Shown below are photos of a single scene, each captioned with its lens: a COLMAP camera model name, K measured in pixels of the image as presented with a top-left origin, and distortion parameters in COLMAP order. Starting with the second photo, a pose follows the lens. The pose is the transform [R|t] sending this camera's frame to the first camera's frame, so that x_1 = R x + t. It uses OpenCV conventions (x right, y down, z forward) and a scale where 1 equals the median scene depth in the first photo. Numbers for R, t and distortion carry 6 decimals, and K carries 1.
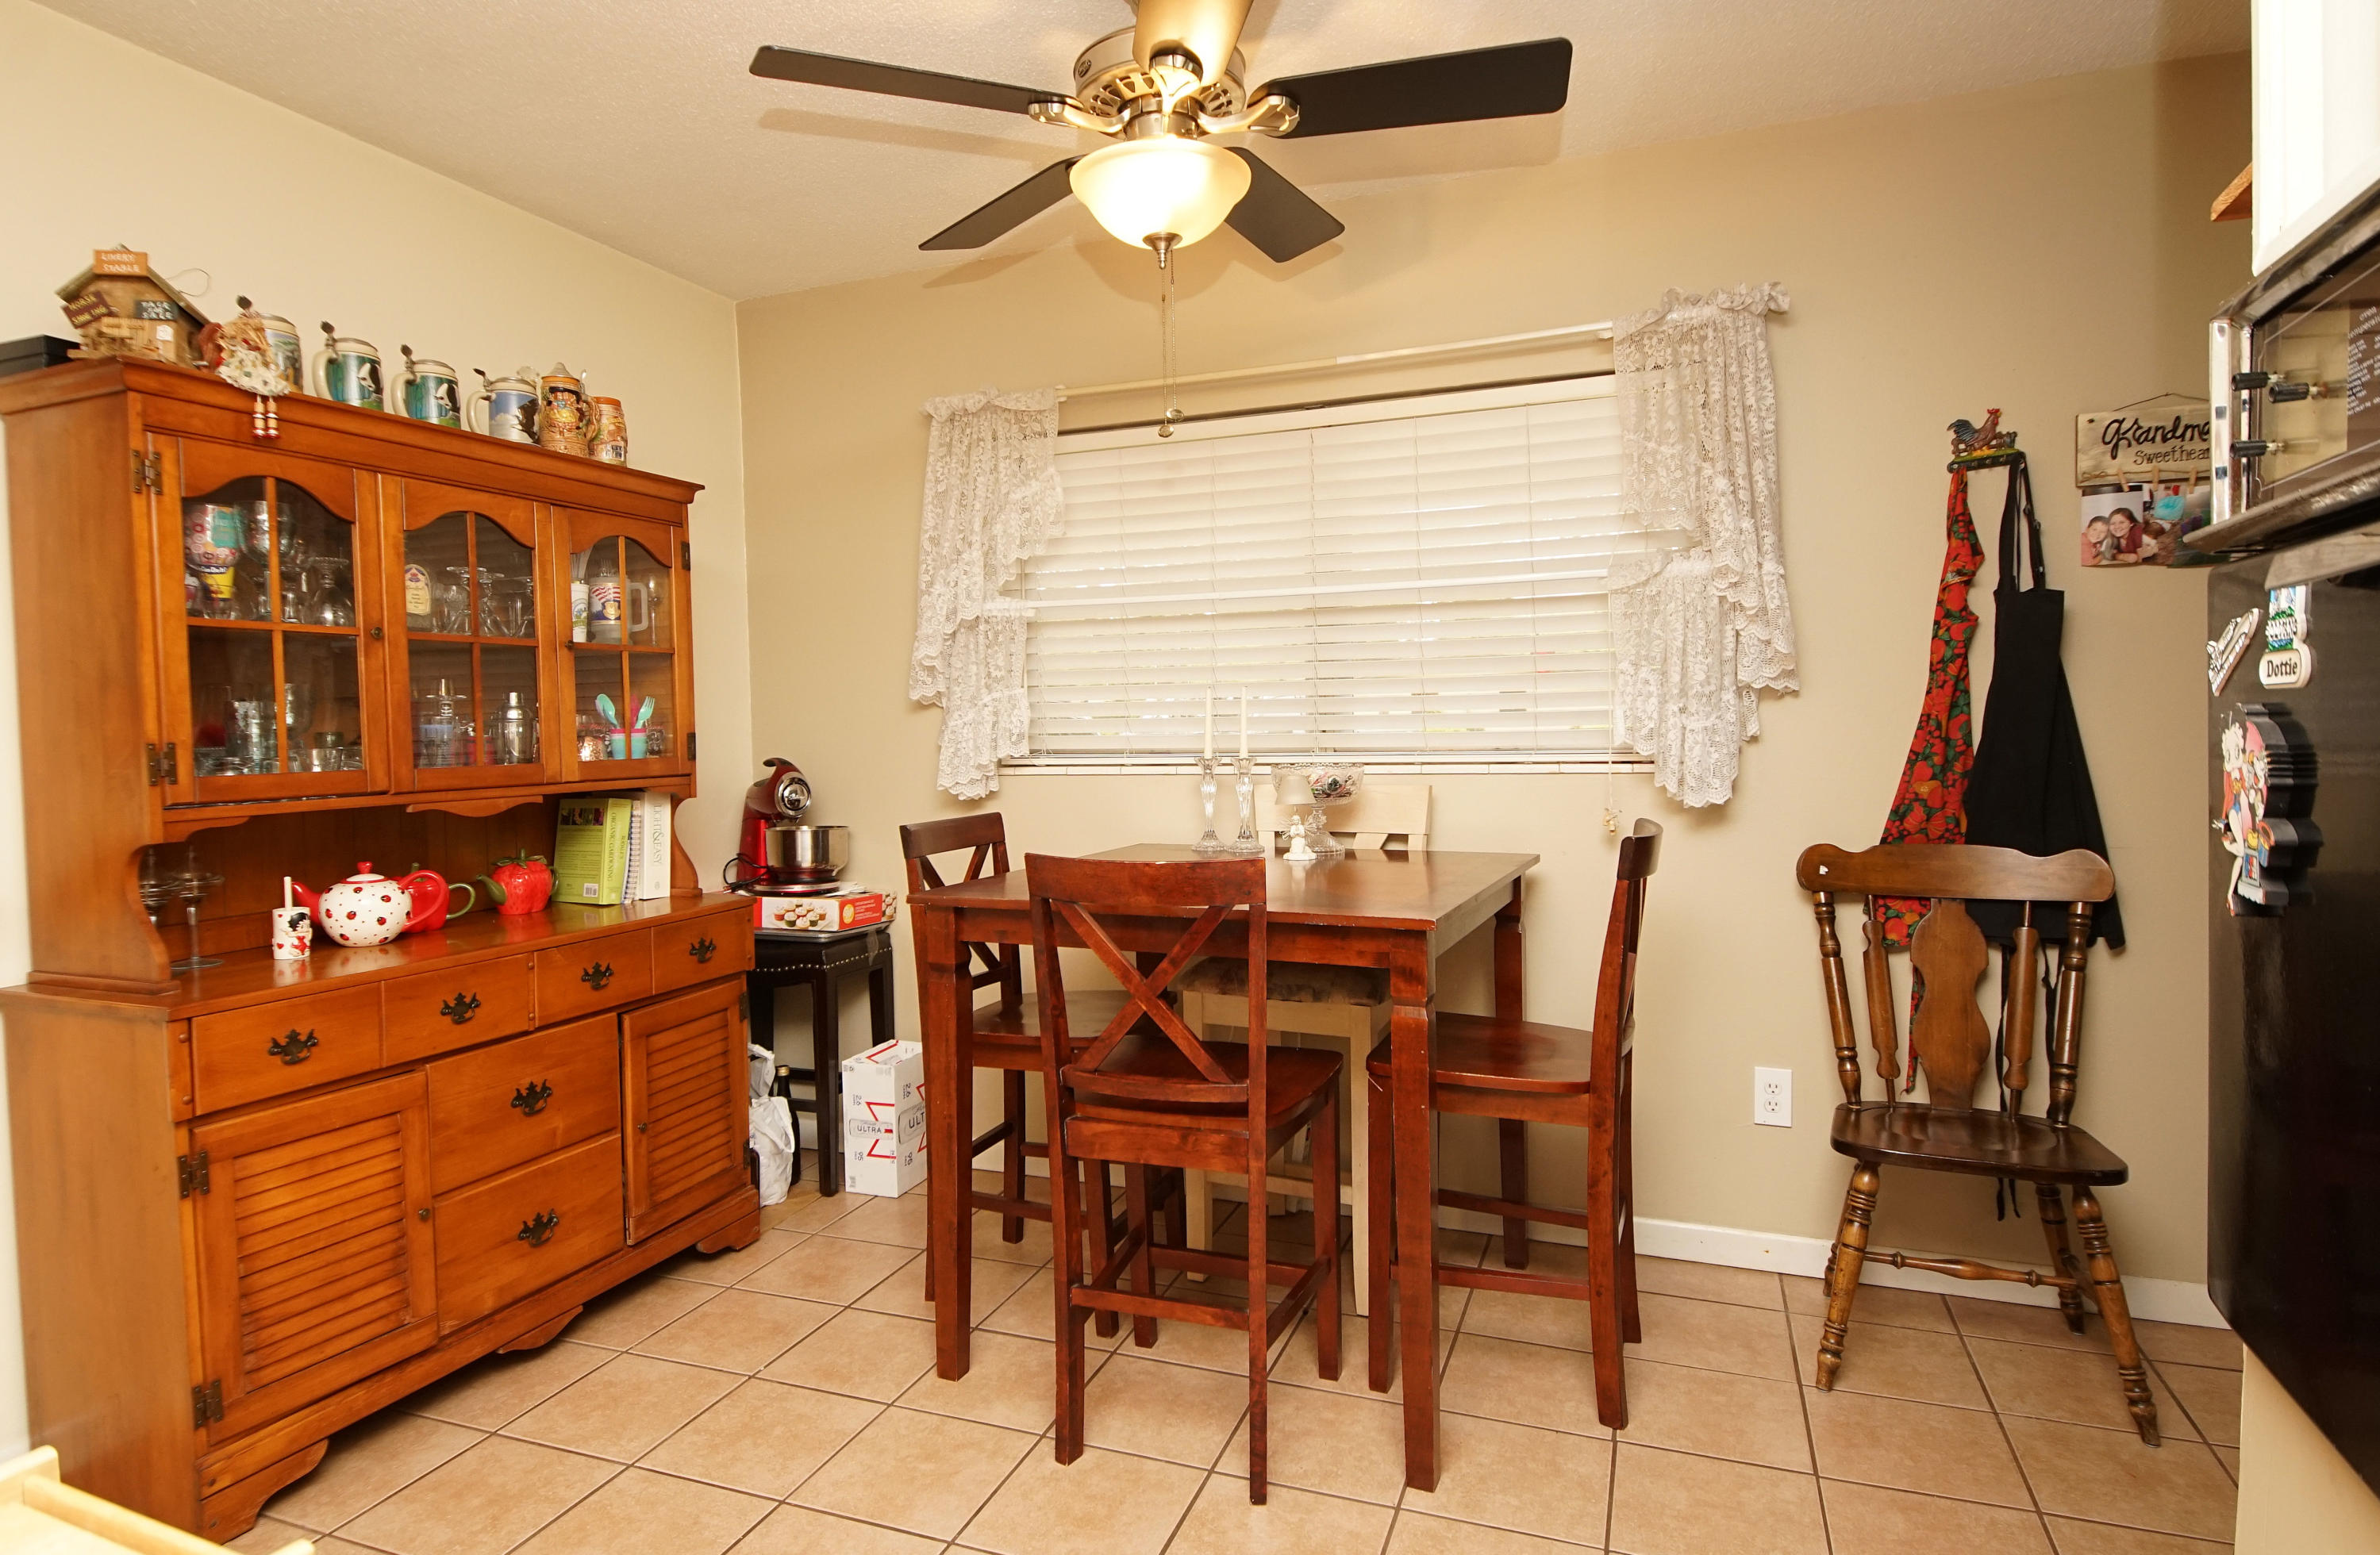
lens RADIAL K [[1301.0, 0, 1160.9], [0, 1301.0, 768.1], [0, 0, 1]] dist [0.004106, -0.000958]
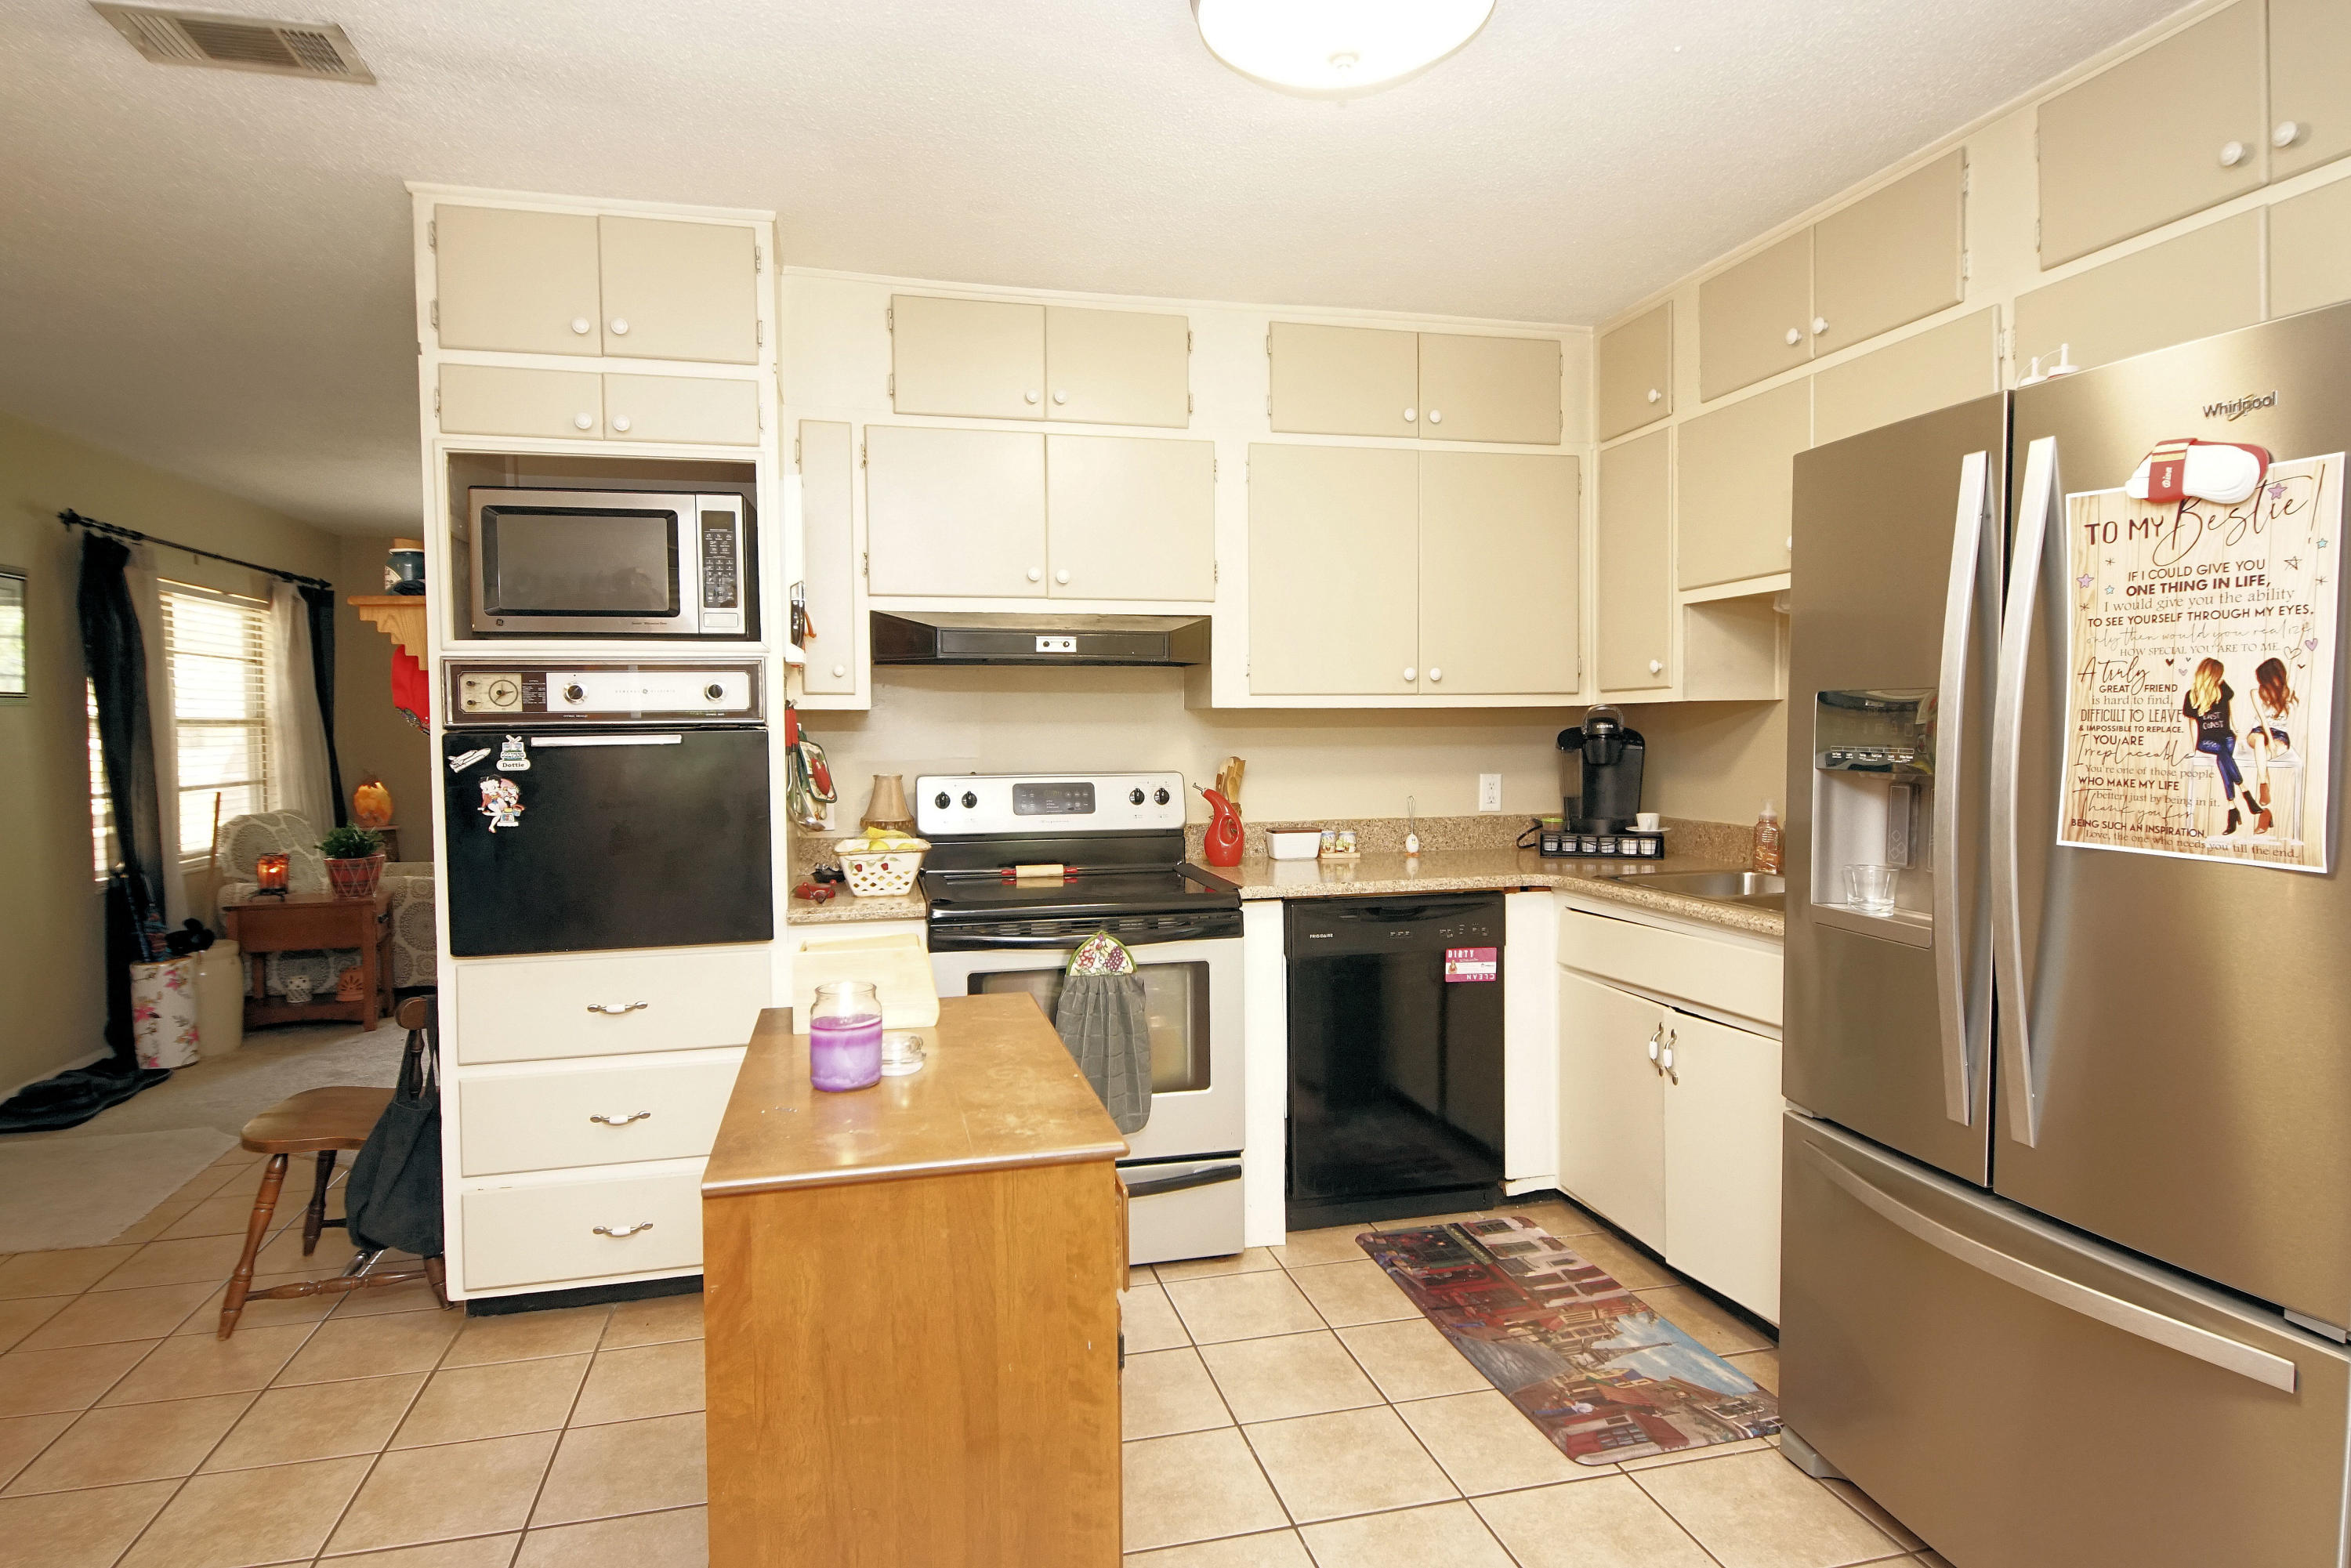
lens RADIAL K [[1259.2, 0, 1155.9], [0, 1259.2, 770.6], [0, 0, 1]] dist [0.044020, -0.042063]
pose [[-0.575910, -0.007314, 0.817481, -0.905332], [0.048668, 0.997880, 0.043215, -0.035617], [-0.816063, 0.064674, -0.574332, 0.435888]]
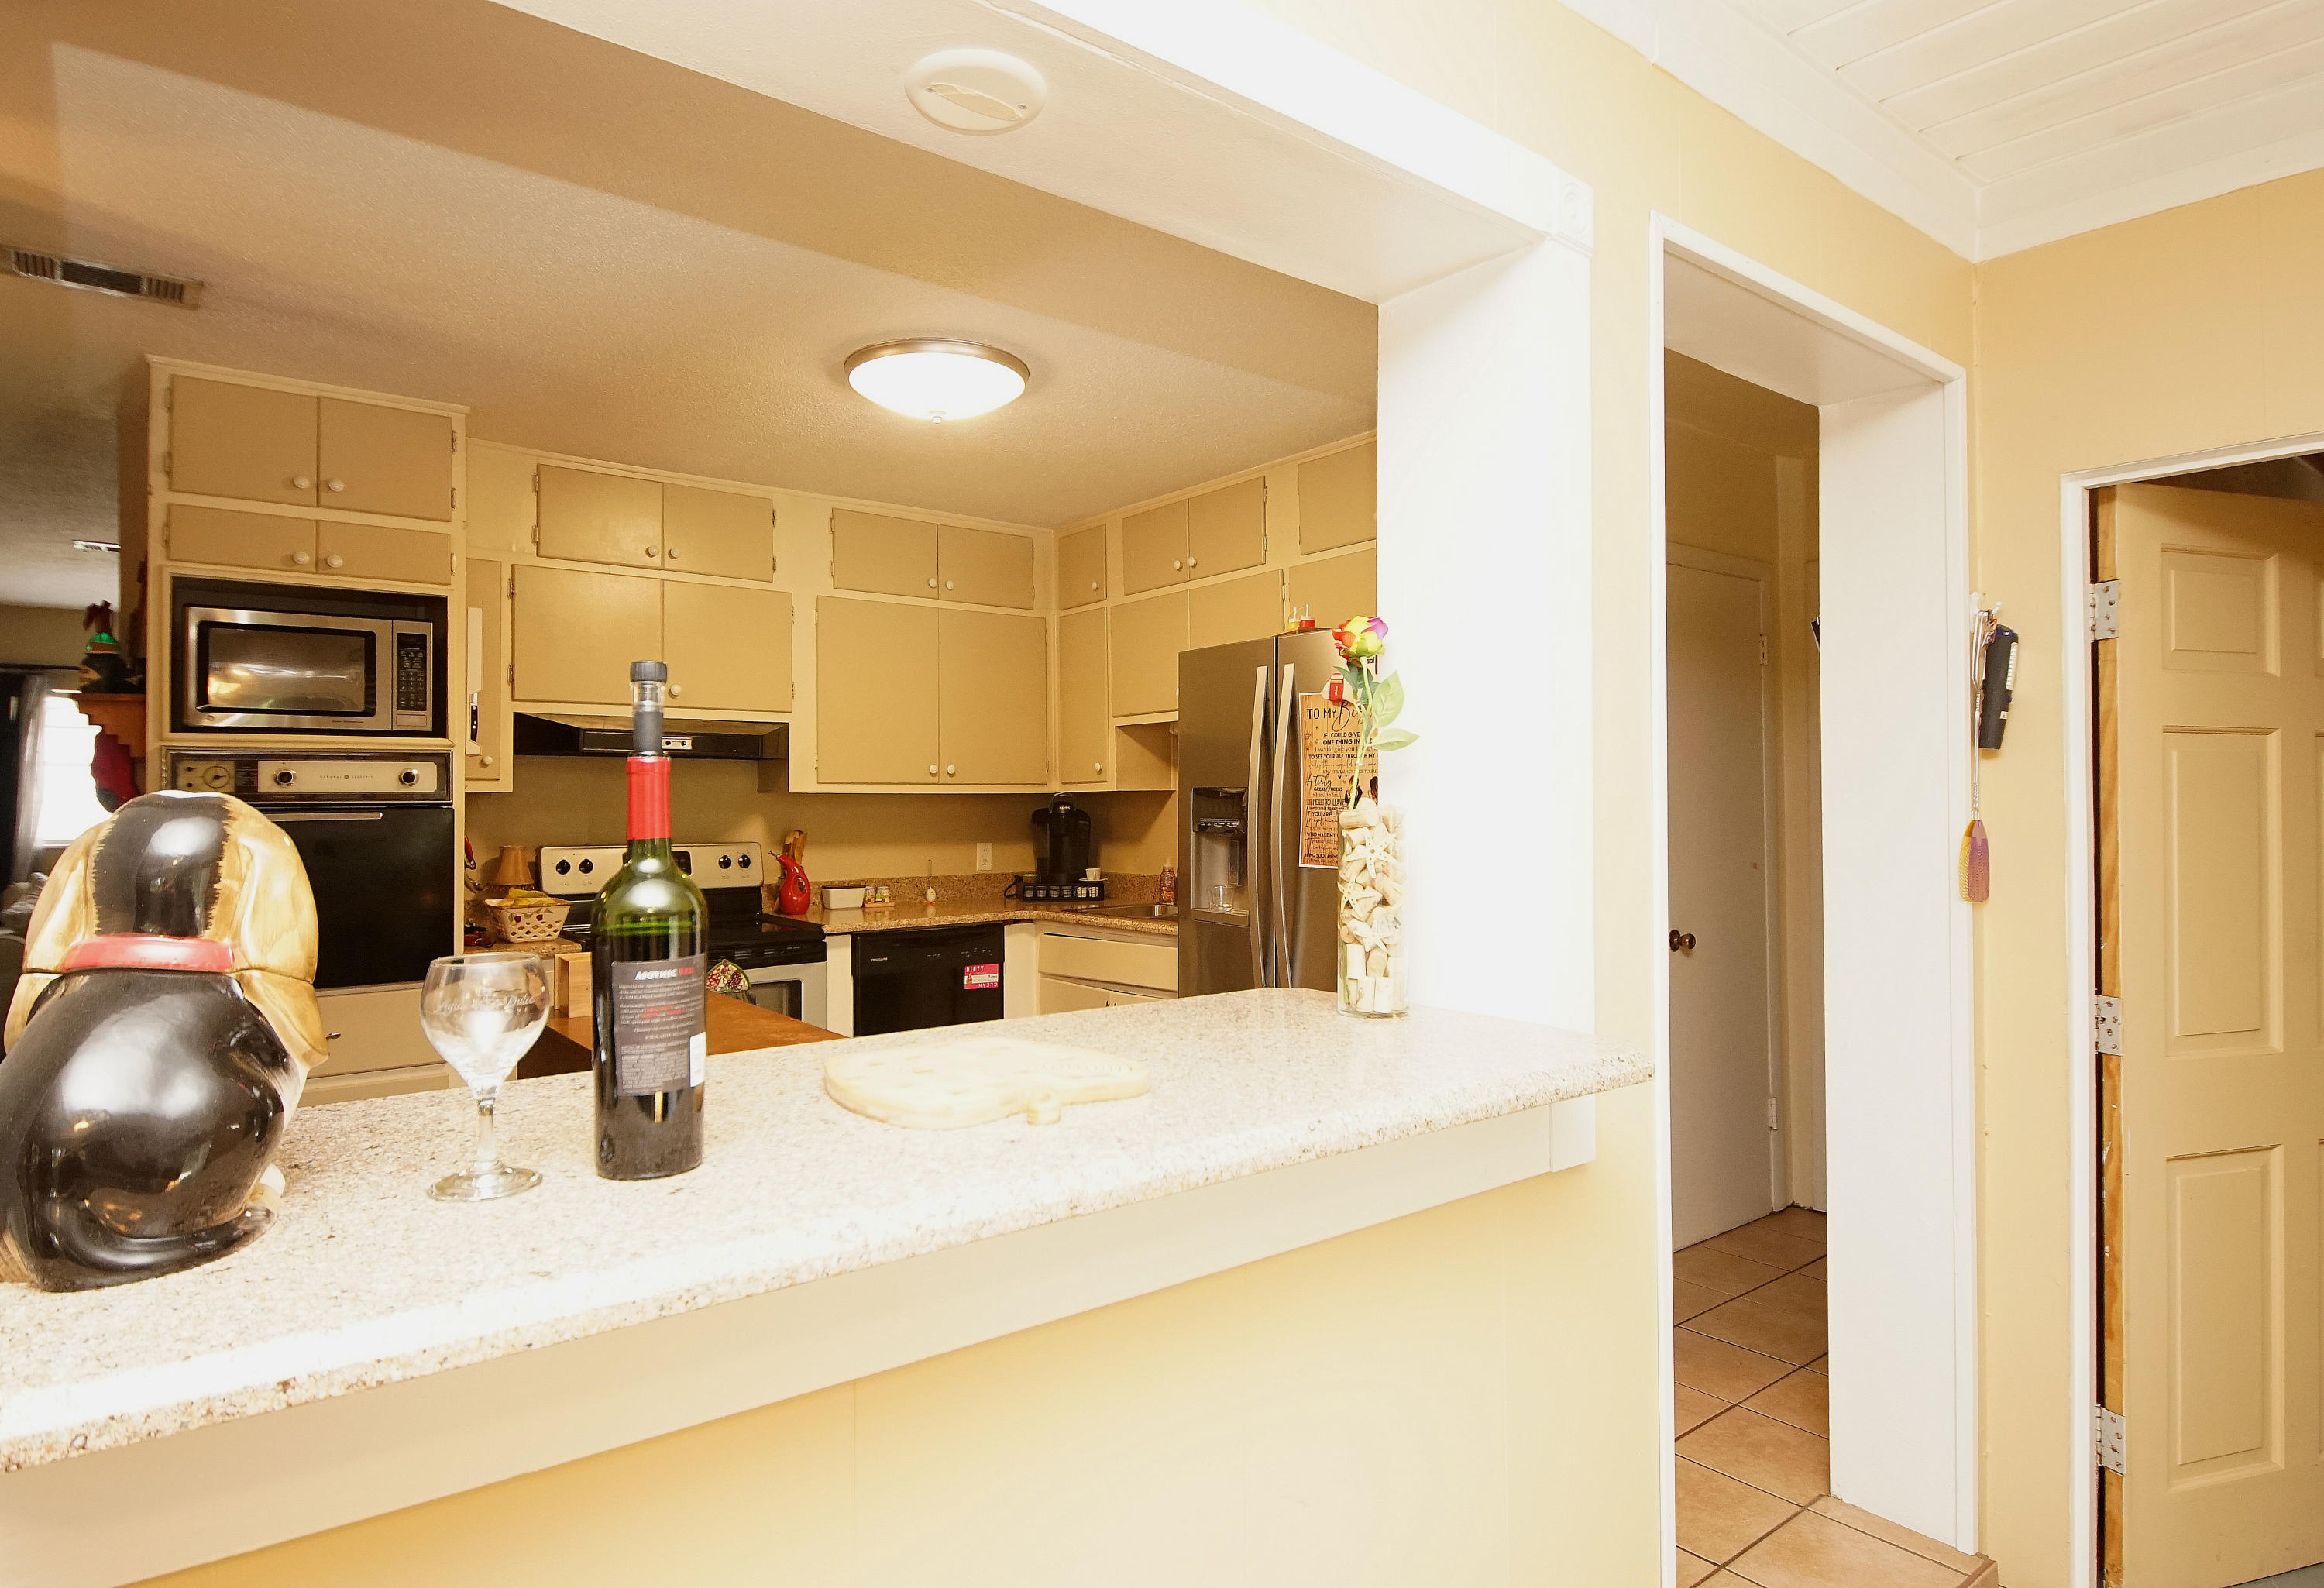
lens RADIAL K [[1267.4, 0, 1115.3], [0, 1267.4, 784.3], [0, 0, 1]] dist [0.031283, -0.026959]
pose [[-0.854663, 0.029615, 0.518338, -1.147525], [0.038873, 0.999220, 0.007006, -0.047634], [-0.517726, 0.026137, -0.855147, 0.883736]]
